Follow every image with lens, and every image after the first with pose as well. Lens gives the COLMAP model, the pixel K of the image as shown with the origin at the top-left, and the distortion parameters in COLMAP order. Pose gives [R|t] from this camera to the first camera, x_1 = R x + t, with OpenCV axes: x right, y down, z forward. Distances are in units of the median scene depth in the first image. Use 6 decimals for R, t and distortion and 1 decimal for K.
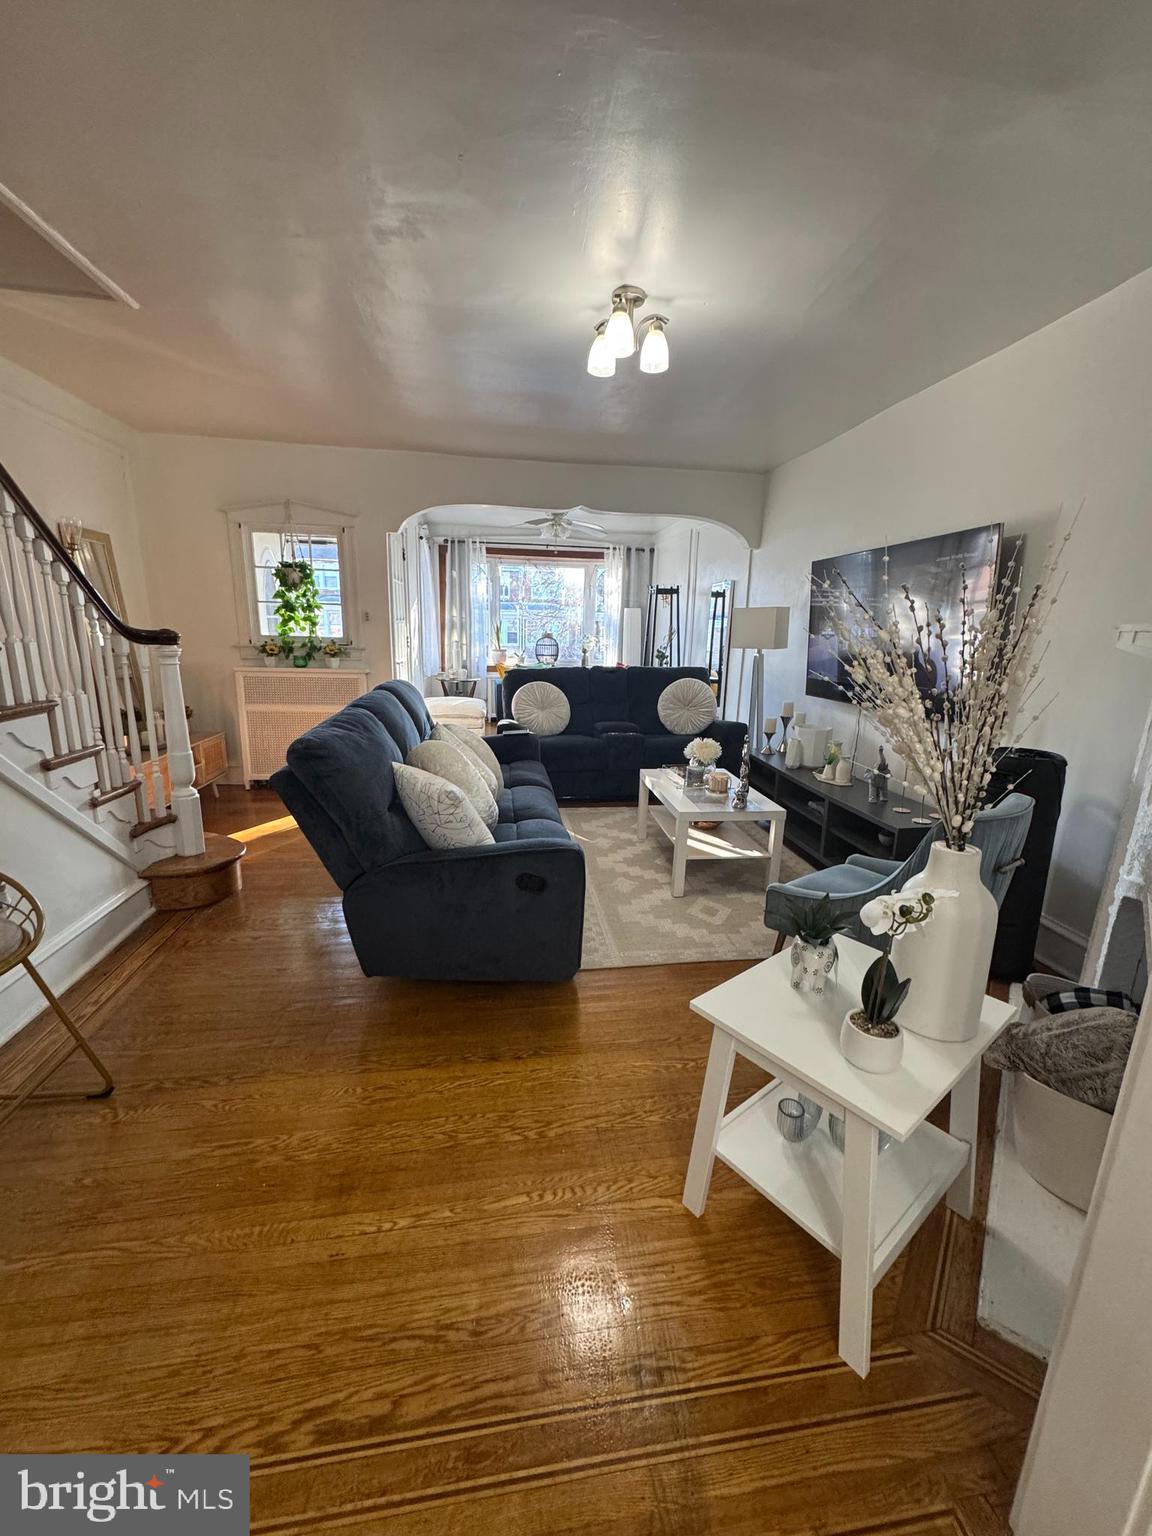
lens RADIAL K [[615.2, 0, 579.1], [0, 615.2, 767.0], [0, 0, 1]] dist [-0.003204, 0.000716]
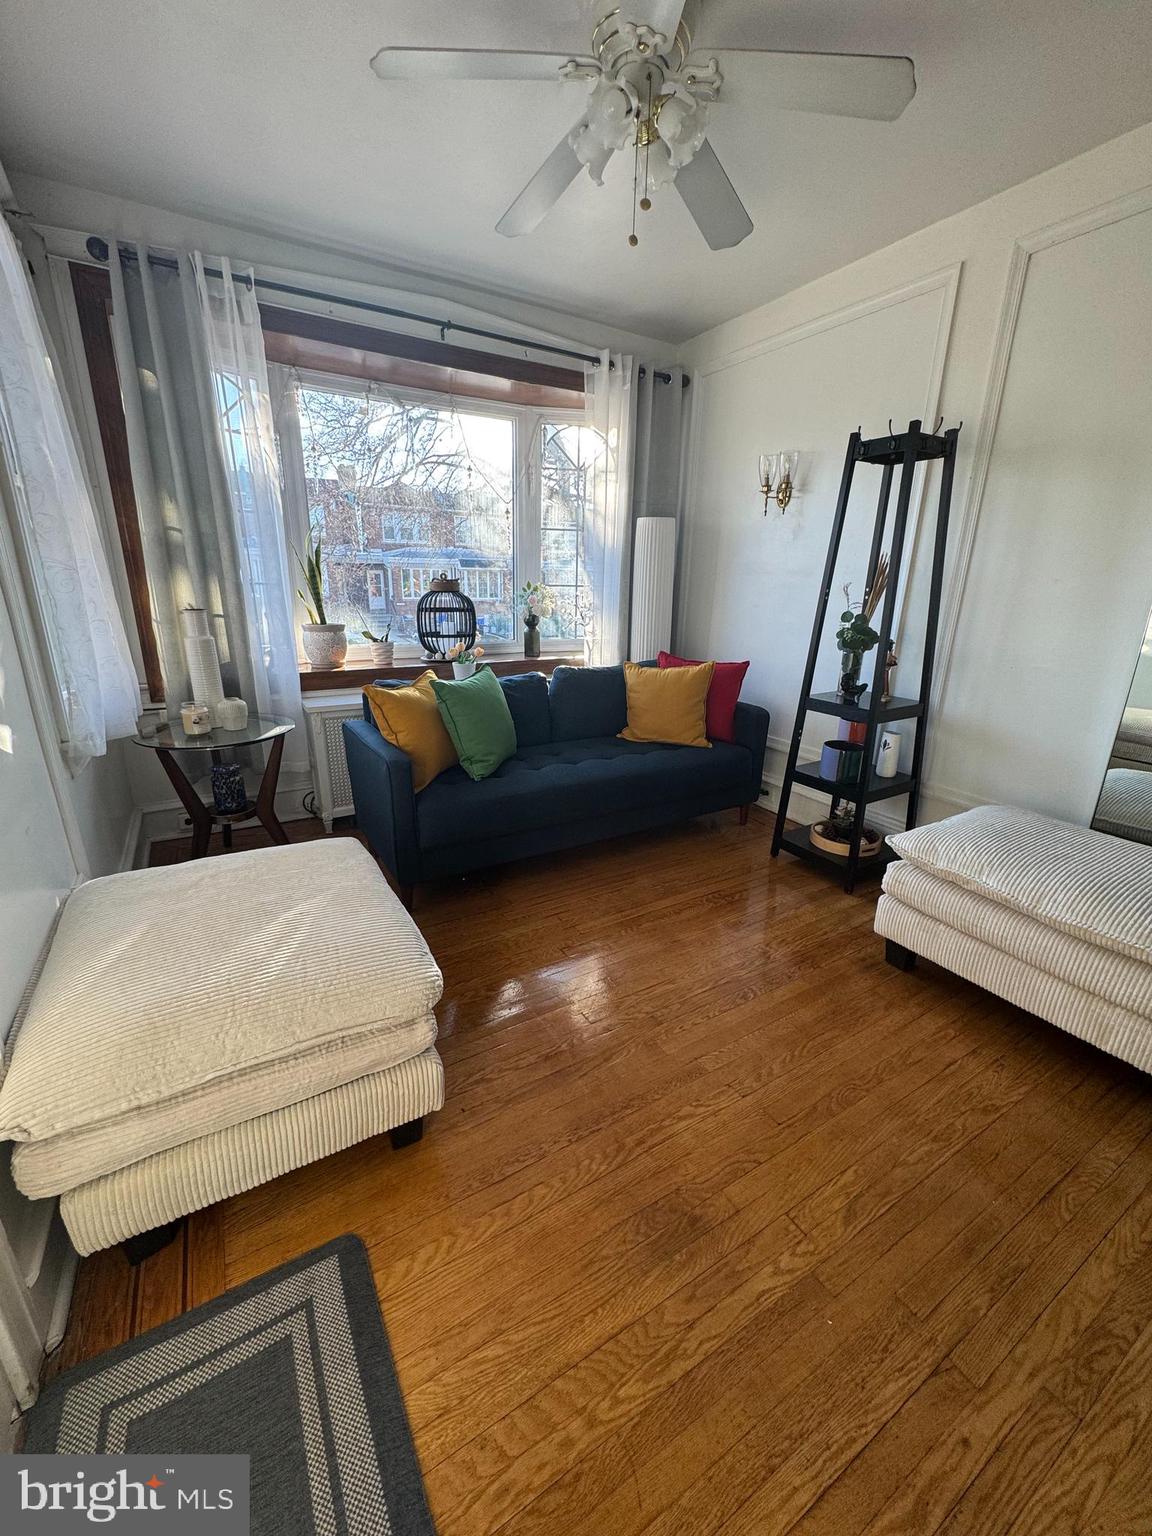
lens RADIAL K [[615.2, 0, 585.6], [0, 615.2, 759.3], [0, 0, 1]] dist [-0.003204, 0.000716]
pose [[0.918721, -0.119799, 0.376298, -0.250981], [0.092649, 0.991667, 0.089510, -0.241659], [-0.383885, -0.047371, 0.922165, 1.111440]]
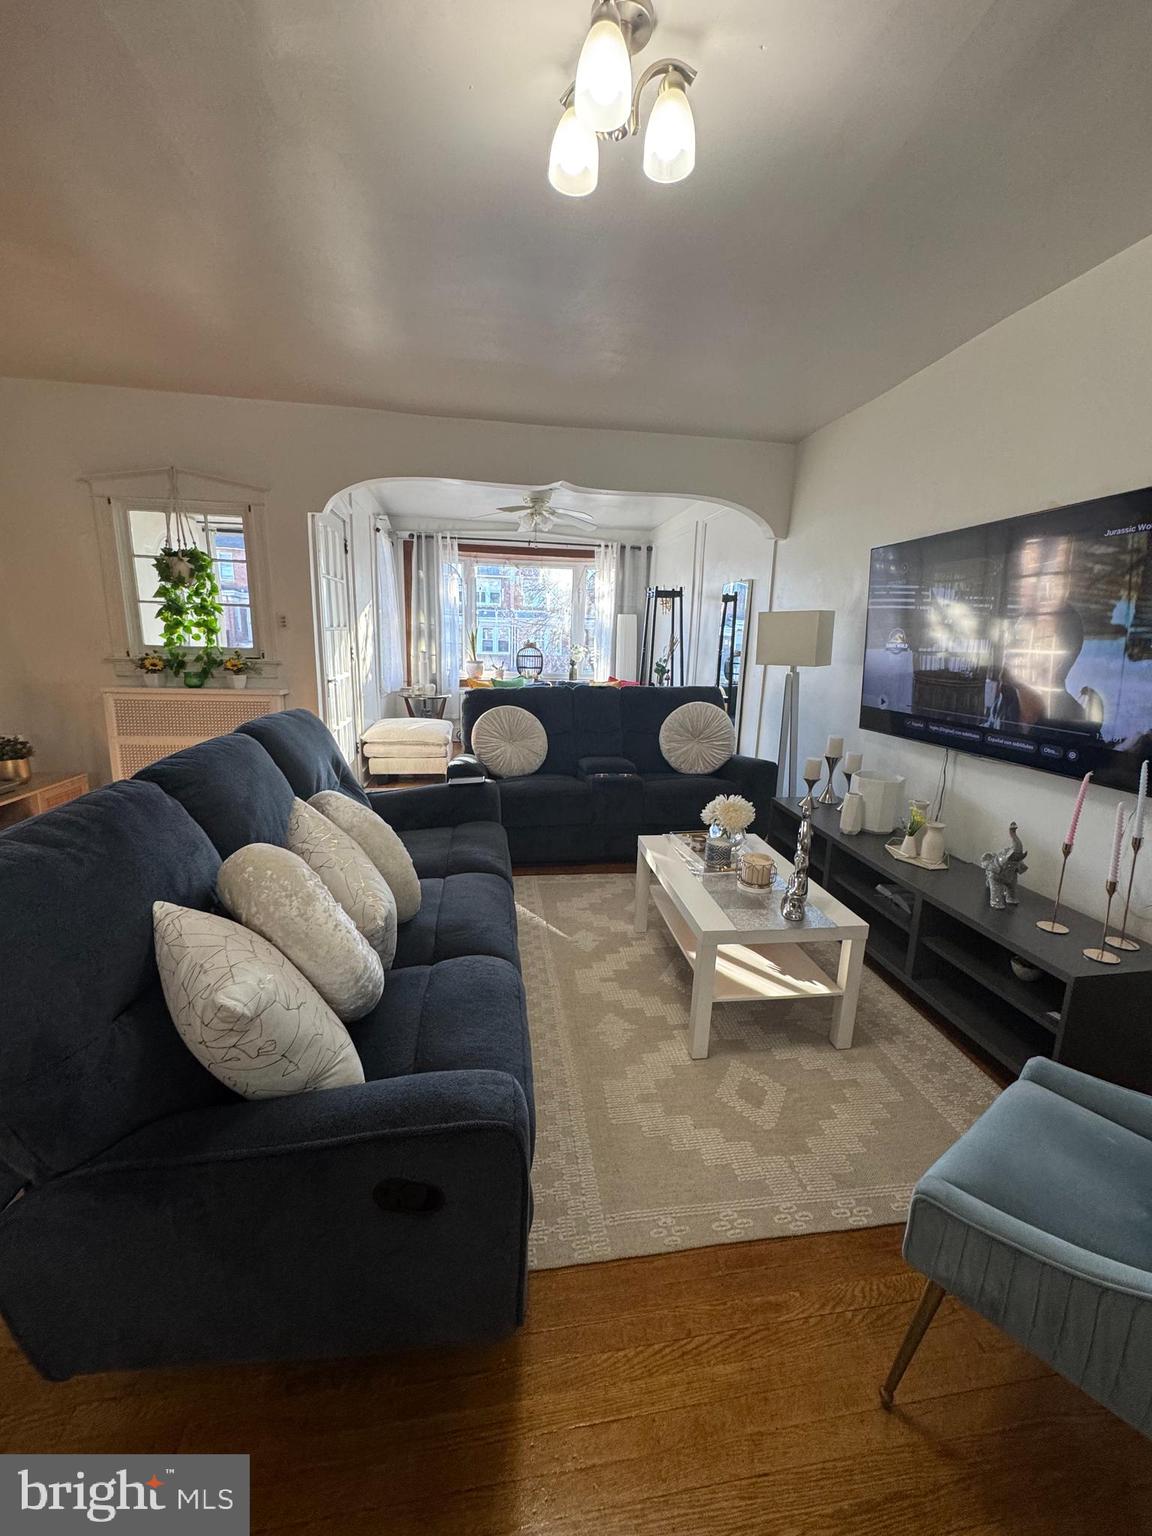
lens RADIAL K [[615.2, 0, 580.6], [0, 615.2, 767.5], [0, 0, 1]] dist [-0.003204, 0.000716]
pose [[0.999929, 0.001399, 0.011855, 0.019620], [-0.001254, 0.999924, -0.012266, -0.054636], [-0.011872, 0.012250, 0.999854, 0.235377]]
